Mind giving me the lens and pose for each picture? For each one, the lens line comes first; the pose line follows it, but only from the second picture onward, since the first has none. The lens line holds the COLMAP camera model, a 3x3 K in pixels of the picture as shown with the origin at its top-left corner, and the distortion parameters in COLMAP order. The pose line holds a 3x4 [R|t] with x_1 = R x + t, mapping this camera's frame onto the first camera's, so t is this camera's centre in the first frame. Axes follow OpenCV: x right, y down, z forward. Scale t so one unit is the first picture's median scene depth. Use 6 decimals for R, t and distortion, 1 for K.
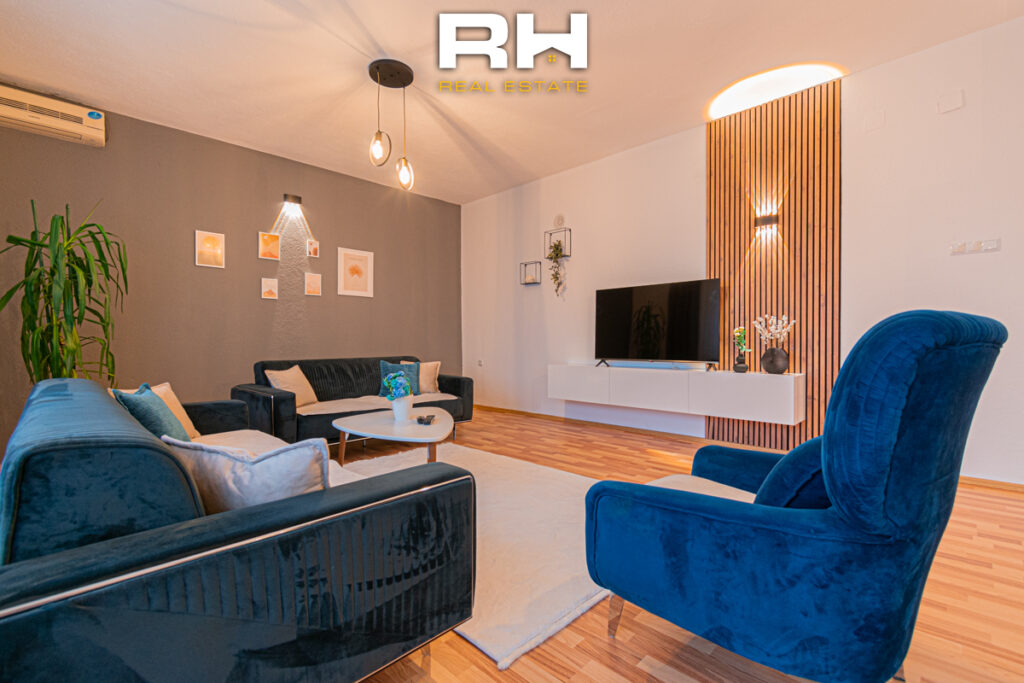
lens RADIAL K [[472.8, 0, 526.9], [0, 472.8, 350.7], [0, 0, 1]] dist [0.006848, -0.002027]
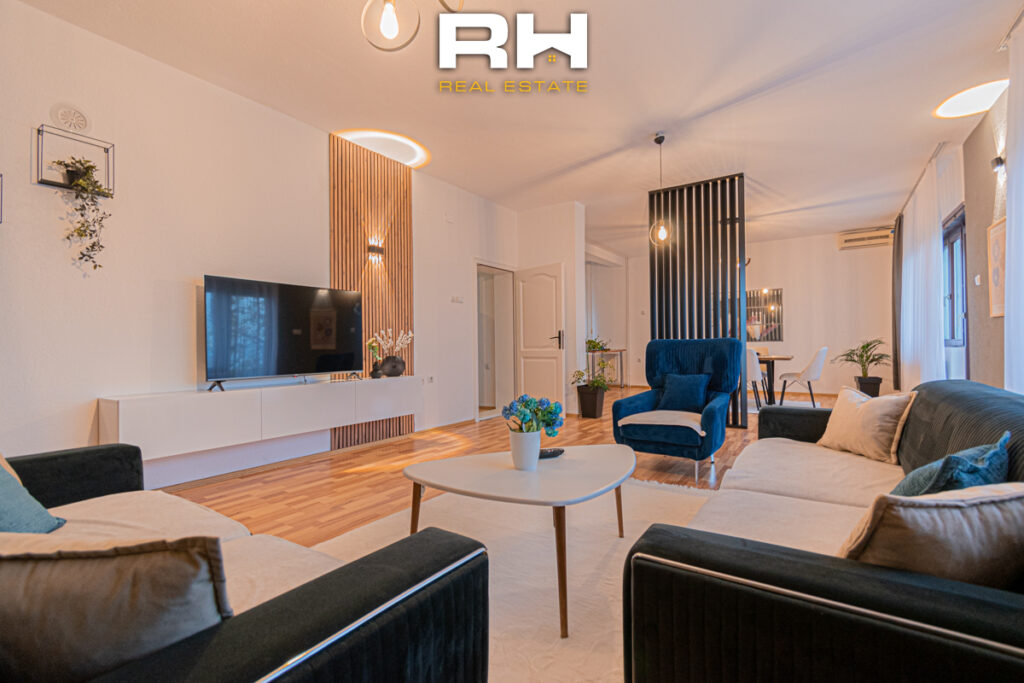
lens RADIAL K [[472.8, 0, 508.3], [0, 472.8, 341.6], [0, 0, 1]] dist [0.006848, -0.002027]
pose [[-0.184804, 0.020018, 0.982572, -0.699495], [0.036286, 0.999250, -0.013533, -0.014849], [-0.982105, 0.033152, -0.185391, 0.874443]]
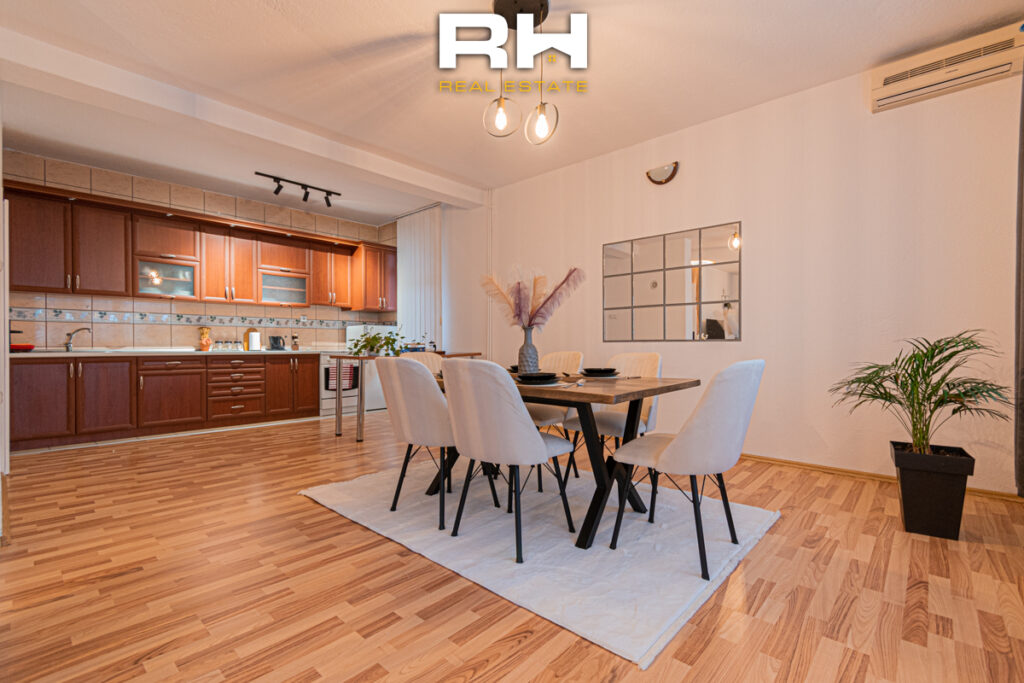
lens RADIAL K [[472.8, 0, 502.9], [0, 472.8, 346.7], [0, 0, 1]] dist [0.006848, -0.002027]
pose [[-0.036933, 0.000639, 0.999318, 0.273600], [0.022513, 0.999747, 0.000192, 0.003838], [-0.999064, 0.022505, -0.036938, -0.279011]]
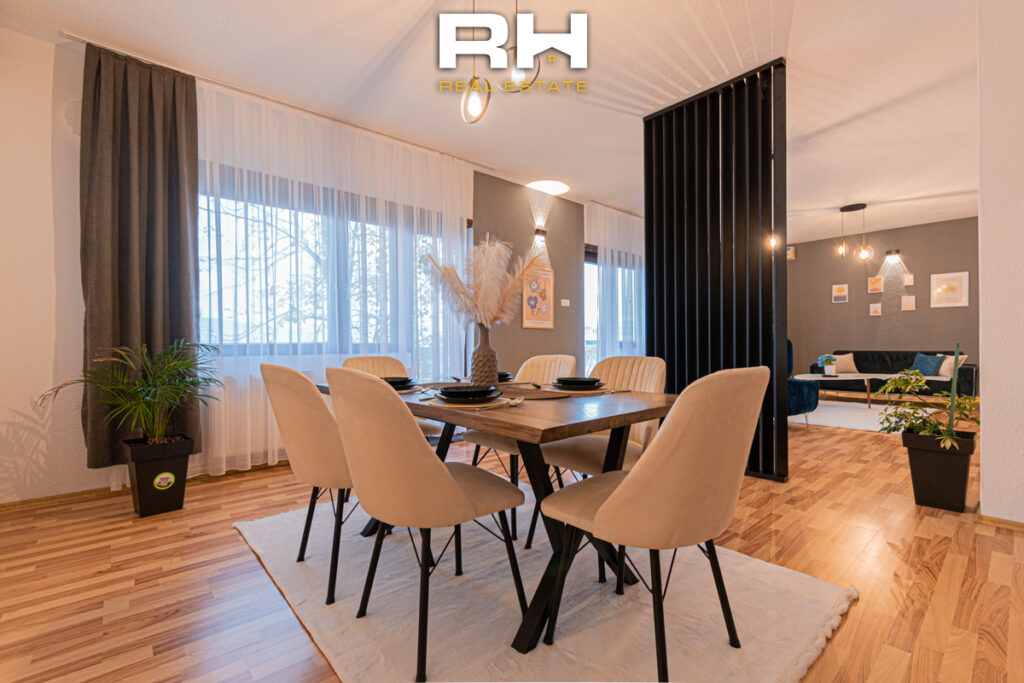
lens RADIAL K [[472.8, 0, 518.8], [0, 472.8, 339.1], [0, 0, 1]] dist [0.006848, -0.002027]
pose [[-0.032825, 0.000703, -0.999461, 1.486992], [-0.014142, 0.999899, 0.001168, -0.008853], [0.999361, 0.014173, -0.032812, -0.288179]]
